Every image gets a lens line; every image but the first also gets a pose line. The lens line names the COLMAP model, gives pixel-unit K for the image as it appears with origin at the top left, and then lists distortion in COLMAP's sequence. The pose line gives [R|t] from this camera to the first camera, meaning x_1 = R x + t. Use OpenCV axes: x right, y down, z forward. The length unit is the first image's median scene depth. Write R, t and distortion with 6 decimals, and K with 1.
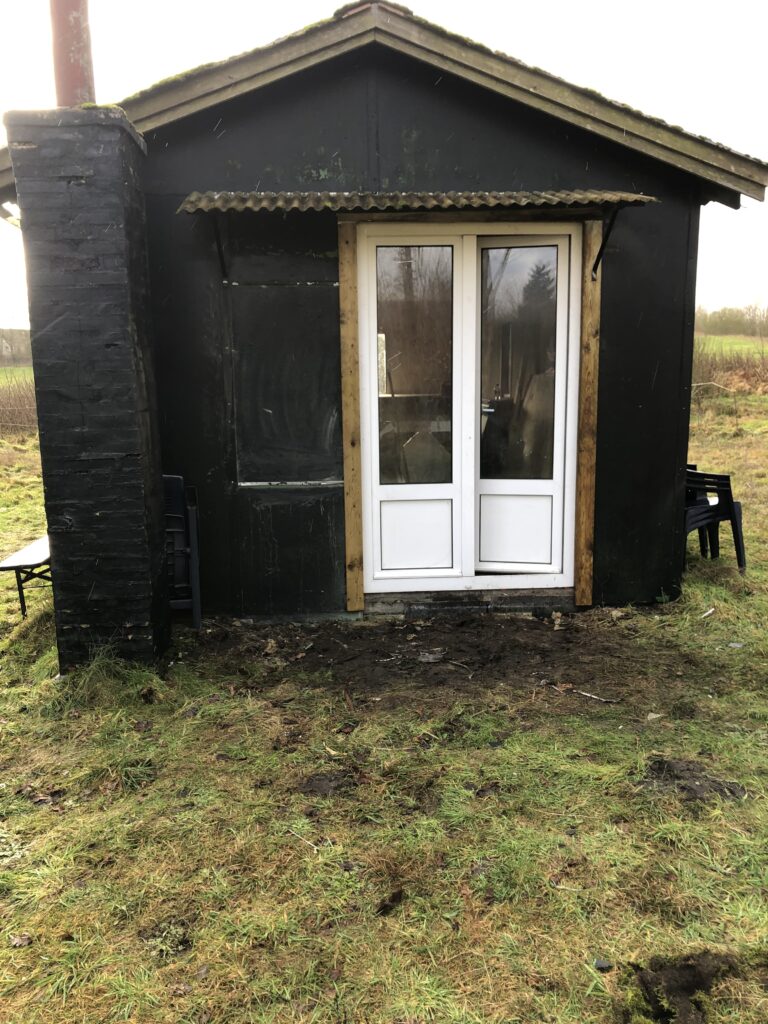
lens RADIAL K [[829.0, 0, 384.0], [0, 829.0, 512.0], [0, 0, 1]] dist [0.074447, -0.000948]
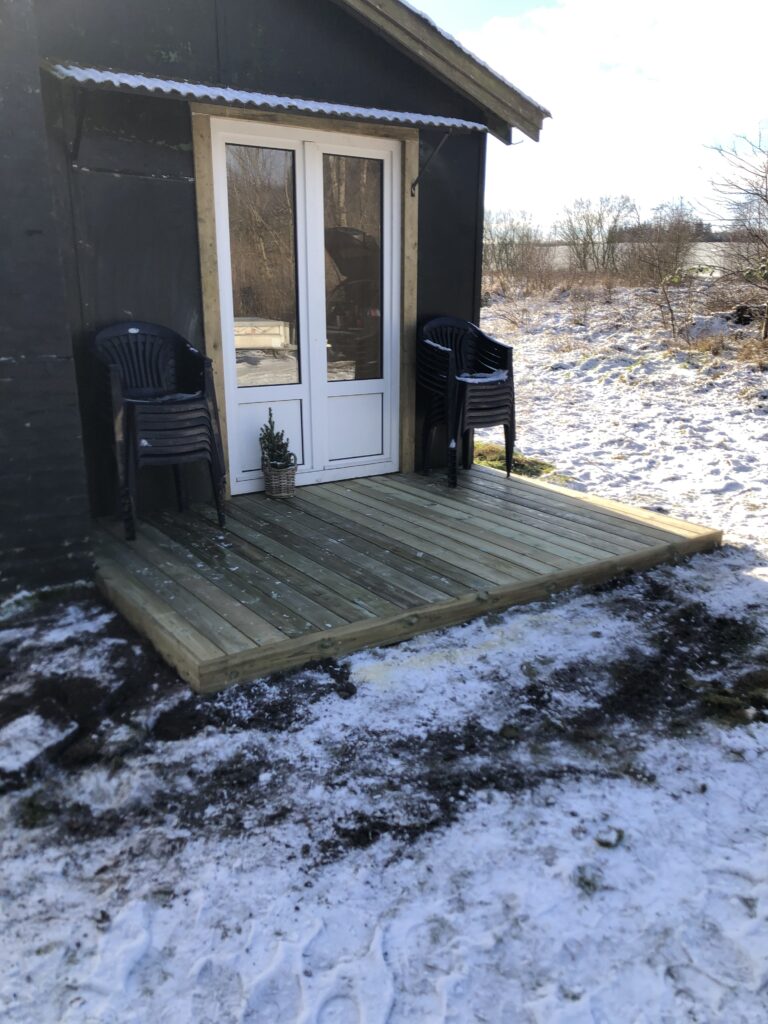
lens RADIAL K [[829.0, 0, 384.0], [0, 829.0, 512.0], [0, 0, 1]] dist [0.074447, -0.000948]
pose [[0.869024, -0.114101, 0.481434, -0.383254], [0.061492, 0.990409, 0.123731, 0.004311], [-0.490934, -0.077921, 0.867705, 0.004532]]
